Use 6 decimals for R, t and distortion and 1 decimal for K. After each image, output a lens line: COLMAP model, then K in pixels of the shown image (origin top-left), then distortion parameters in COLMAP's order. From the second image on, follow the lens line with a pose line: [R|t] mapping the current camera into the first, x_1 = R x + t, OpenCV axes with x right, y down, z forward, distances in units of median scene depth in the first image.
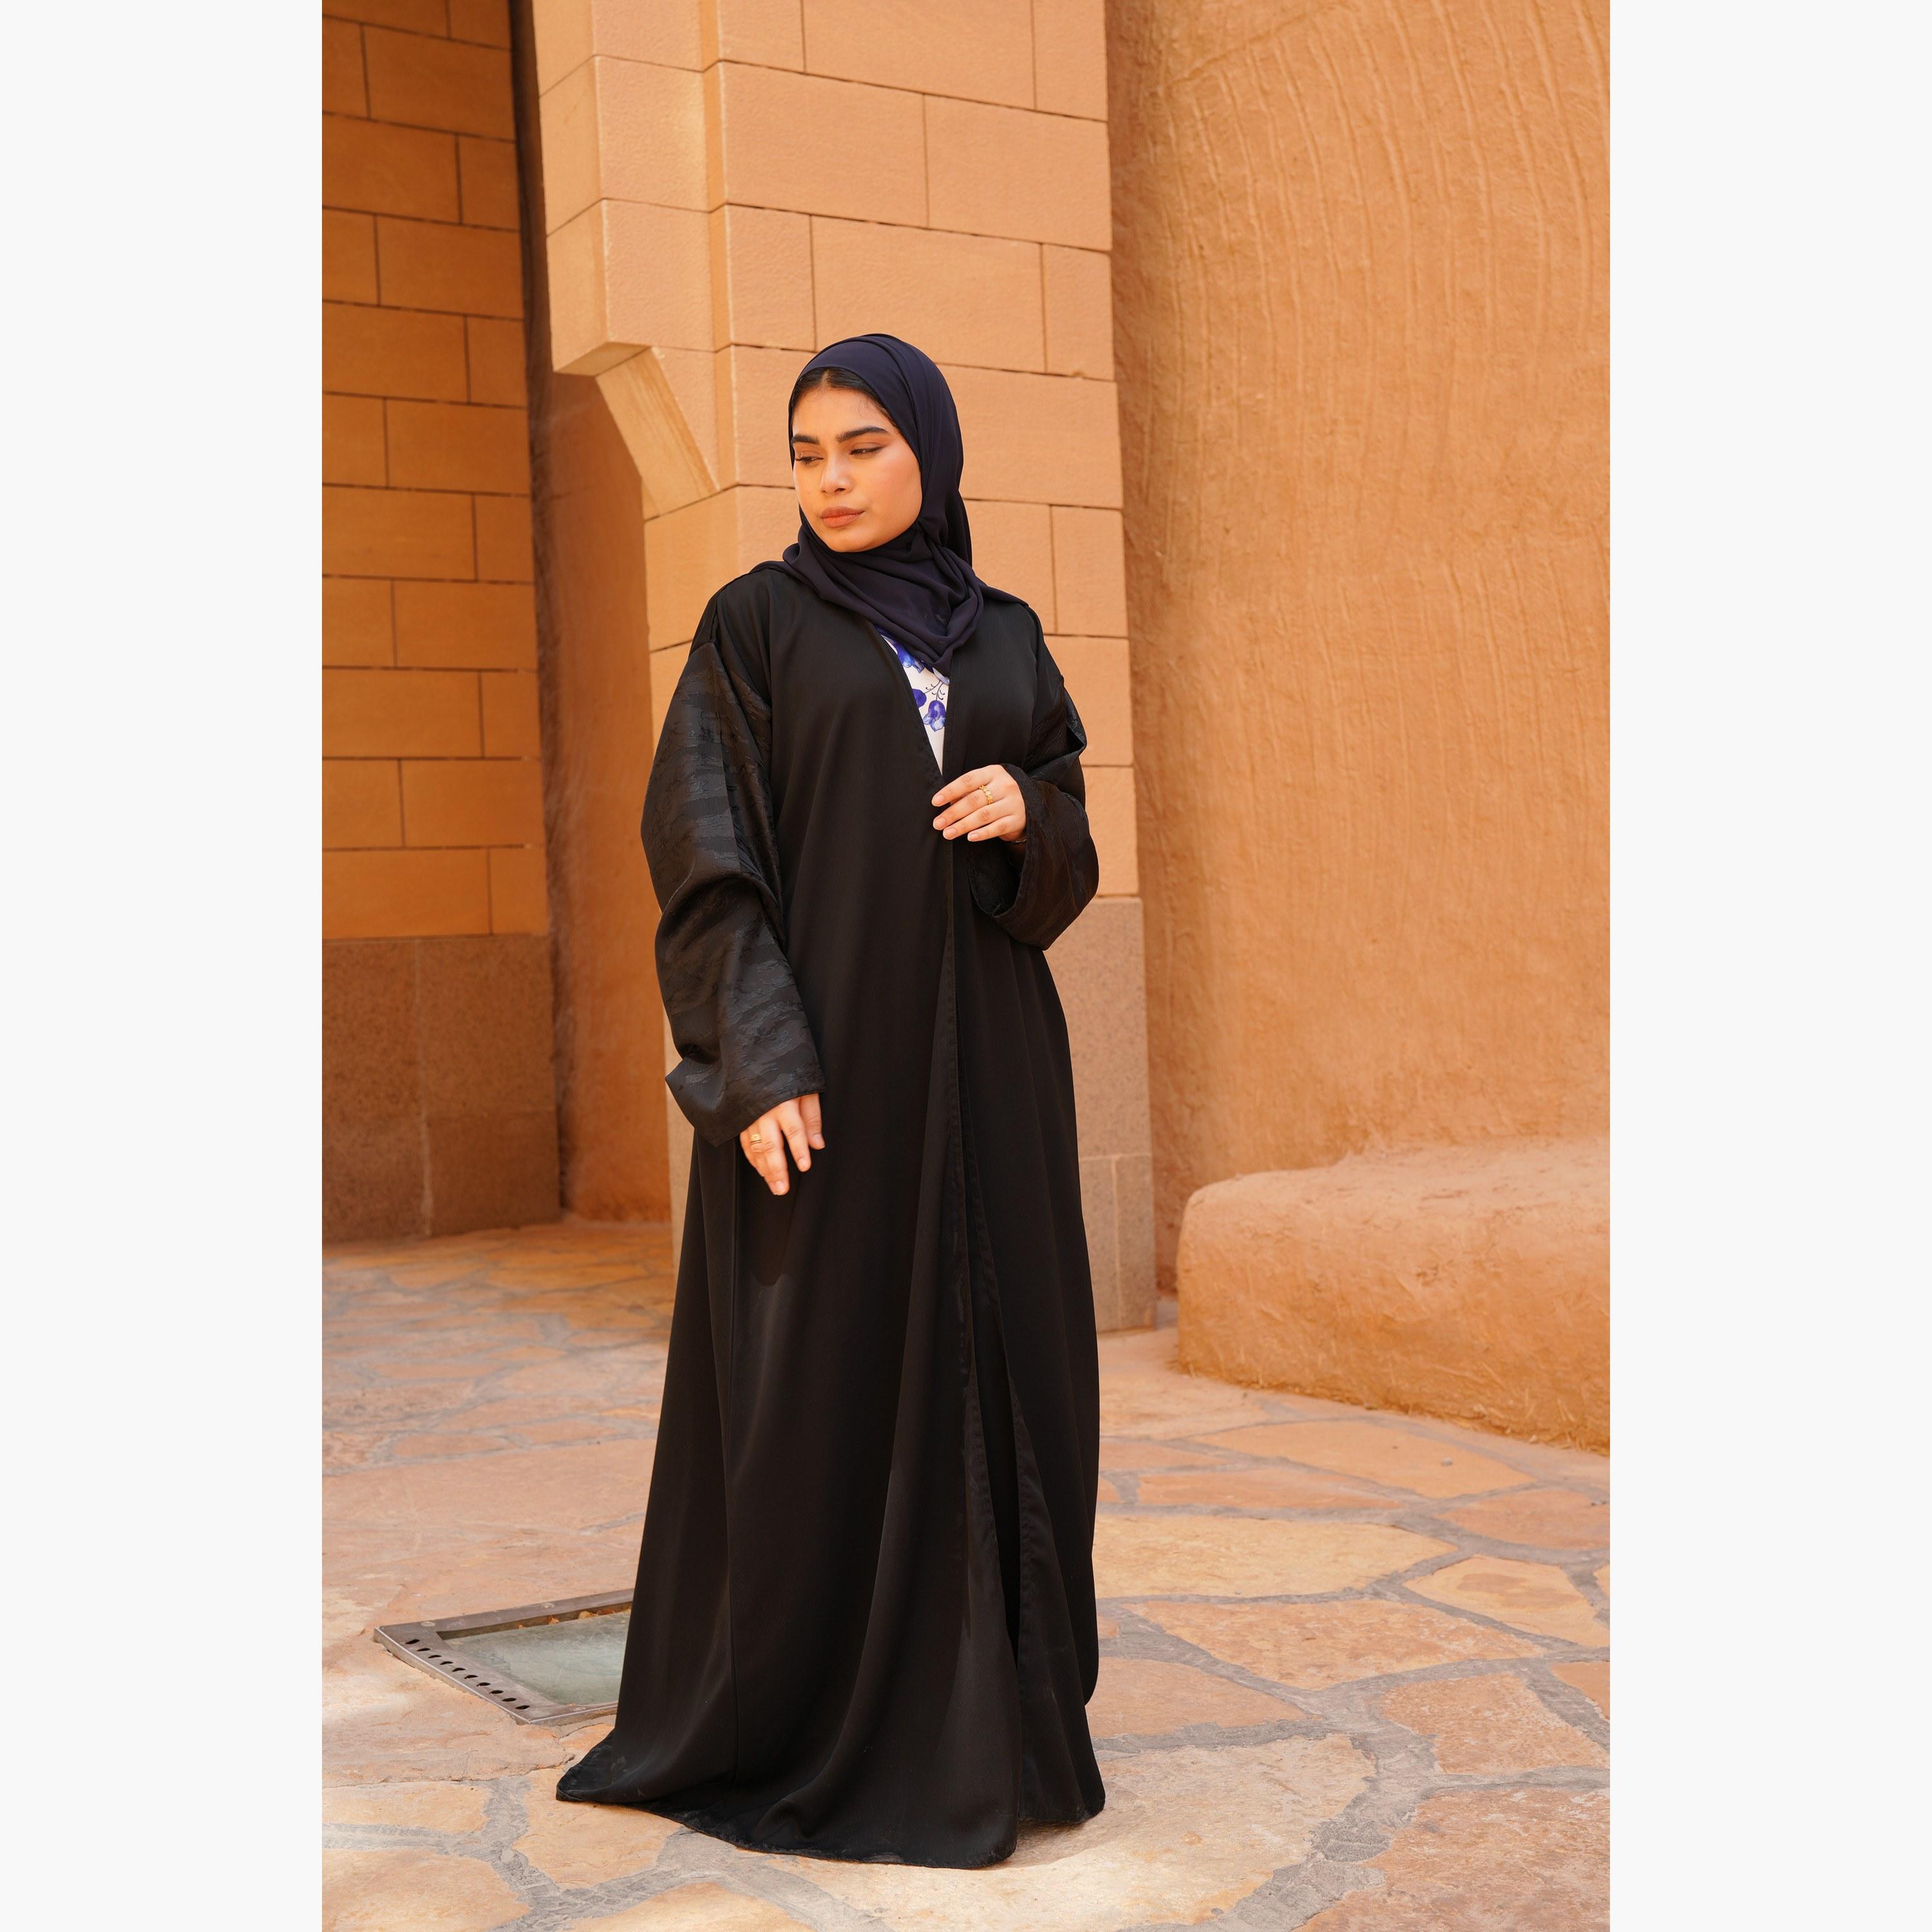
lens RADIAL K [[2549.1, 0, 966.0], [0, 2549.1, 966.0], [0, 0, 1]] dist [-0.130721, 0.908337]
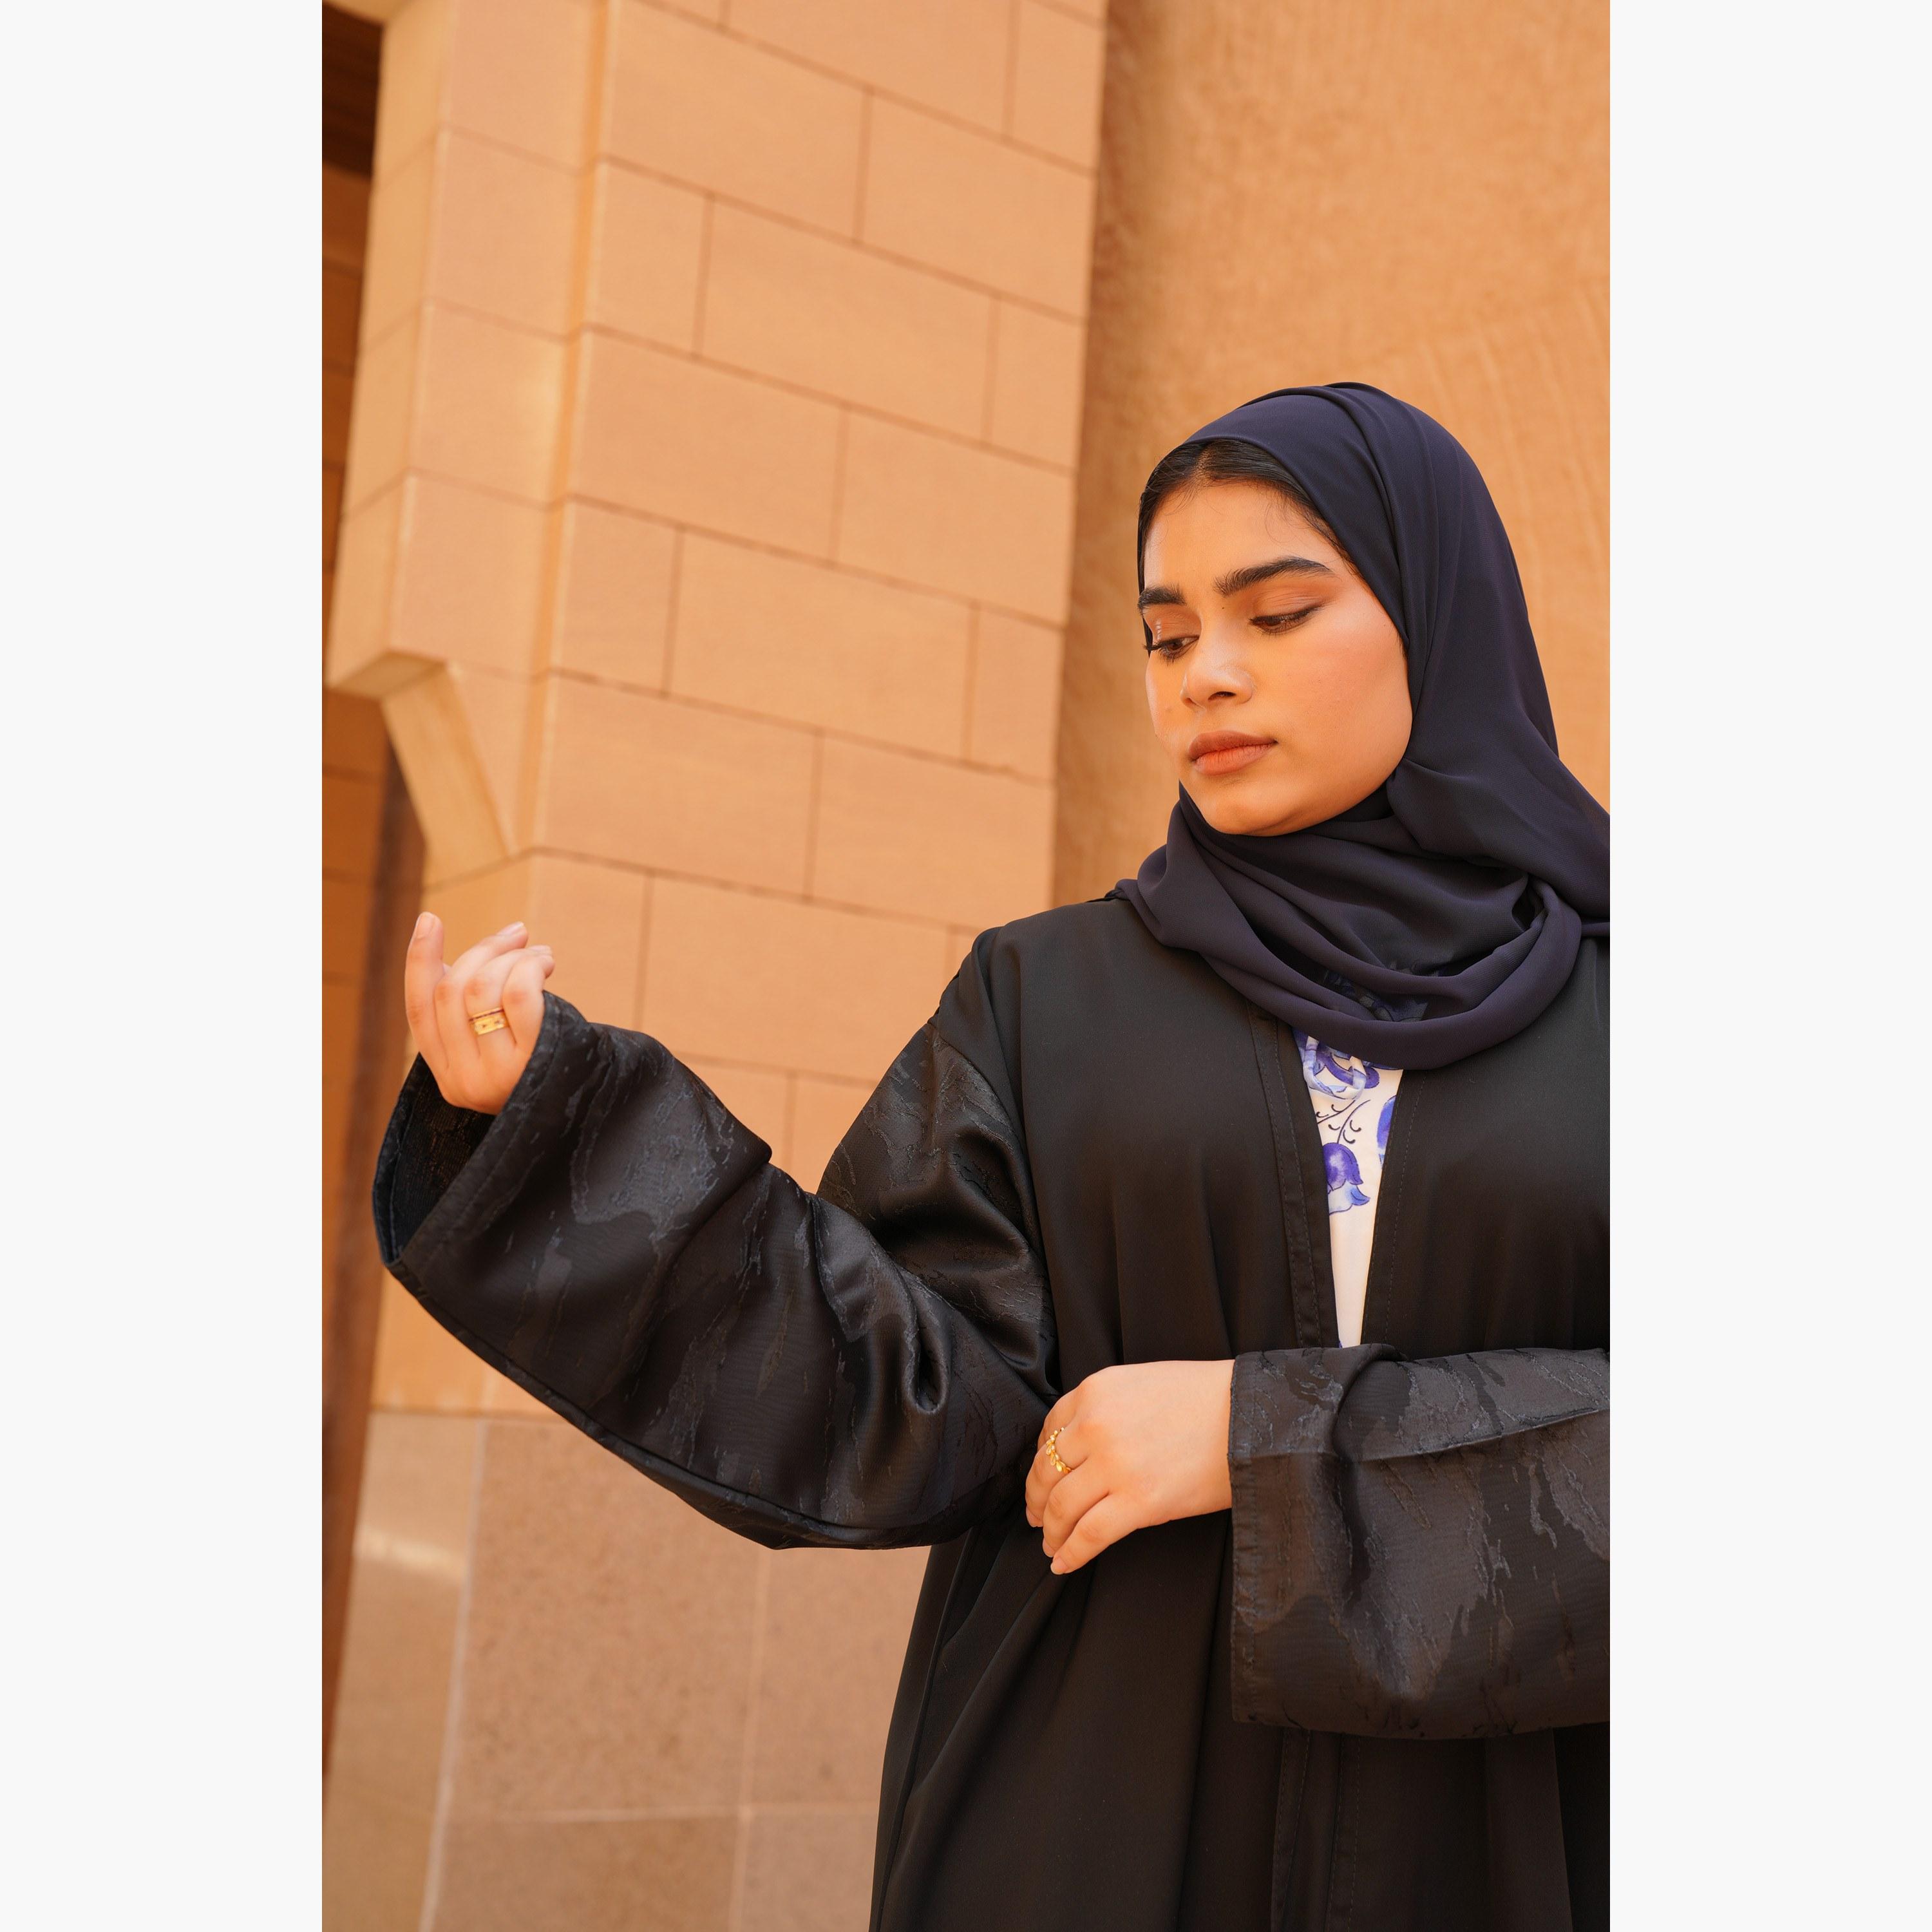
lens RADIAL K [[2549.1, 0, 966.0], [0, 2549.1, 966.0], [0, 0, 1]] dist [-0.130721, 0.908337]
pose [[0.994107, 0.108278, 0.005236, 0.036793], [-0.105554, 0.977840, -0.180798, -0.032271], [-0.024697, 0.179180, 0.983506, 0.256478]]
